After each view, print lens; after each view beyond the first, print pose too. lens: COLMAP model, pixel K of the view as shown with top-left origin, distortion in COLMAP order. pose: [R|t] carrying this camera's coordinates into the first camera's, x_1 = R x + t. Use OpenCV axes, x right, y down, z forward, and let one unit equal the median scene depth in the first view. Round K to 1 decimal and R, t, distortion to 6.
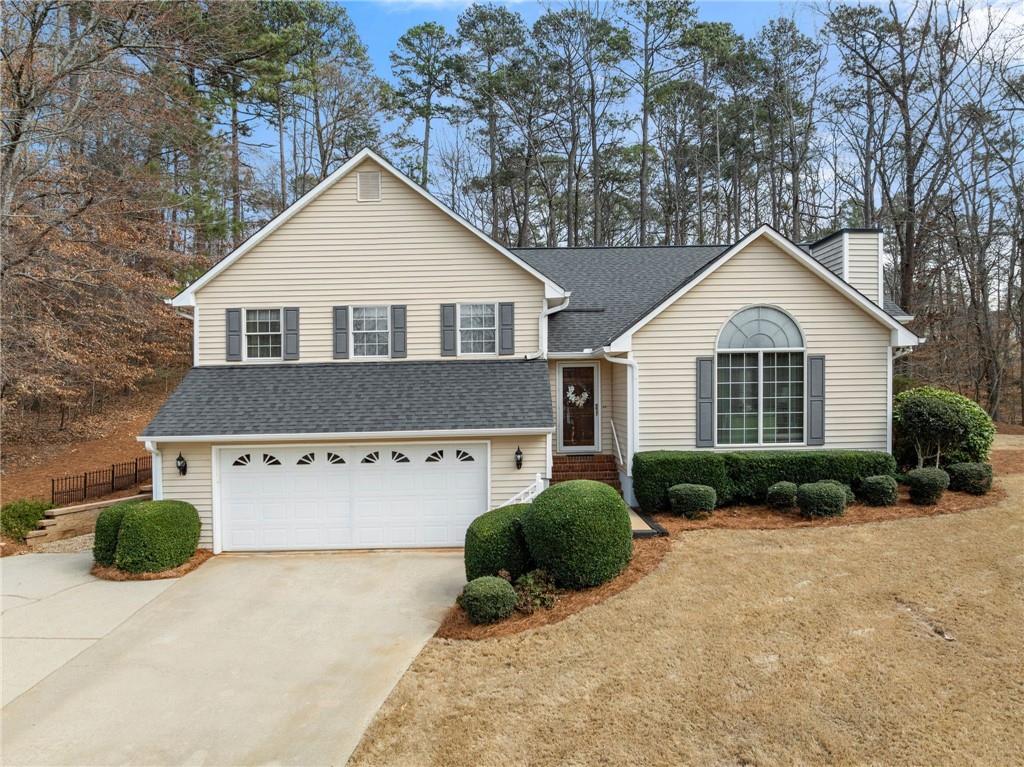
lens RADIAL K [[734.6, 0, 551.7], [0, 734.6, 364.3], [0, 0, 1]] dist [-0.039487, 0.000654]
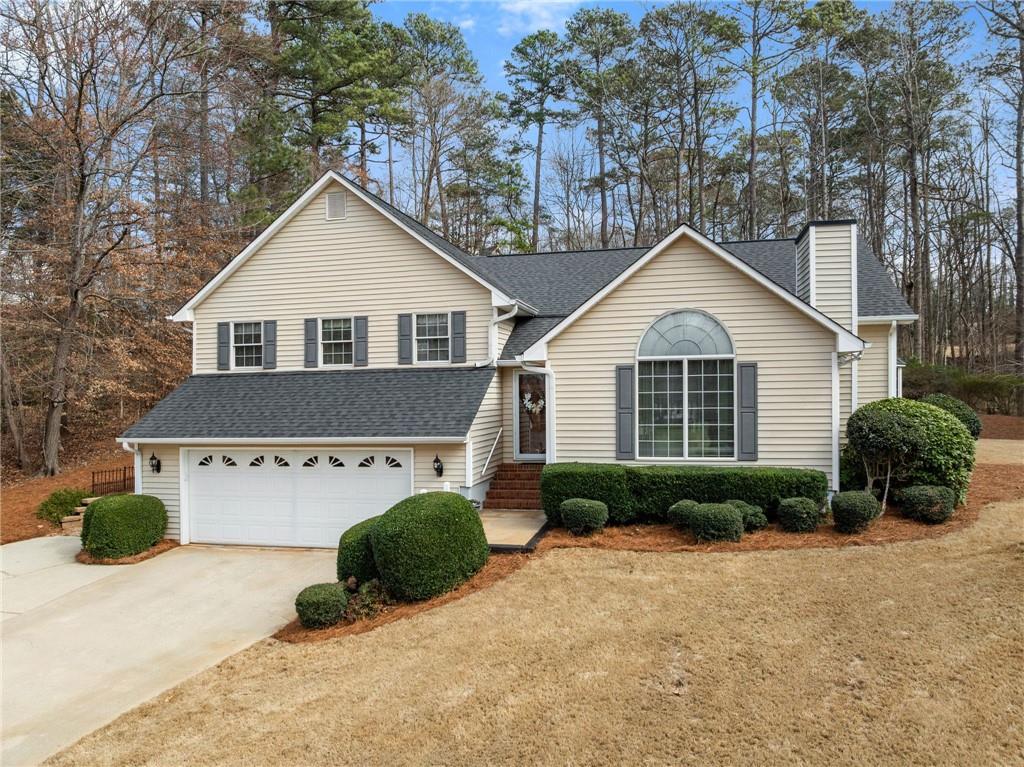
lens RADIAL K [[733.3, 0, 551.4], [0, 733.3, 349.2], [0, 0, 1]] dist [-0.039309, 0.001454]
pose [[0.971886, -0.010399, -0.235223, 0.338913], [0.006747, 0.999844, -0.016323, -0.015874], [0.235356, 0.014277, 0.971804, 0.048690]]
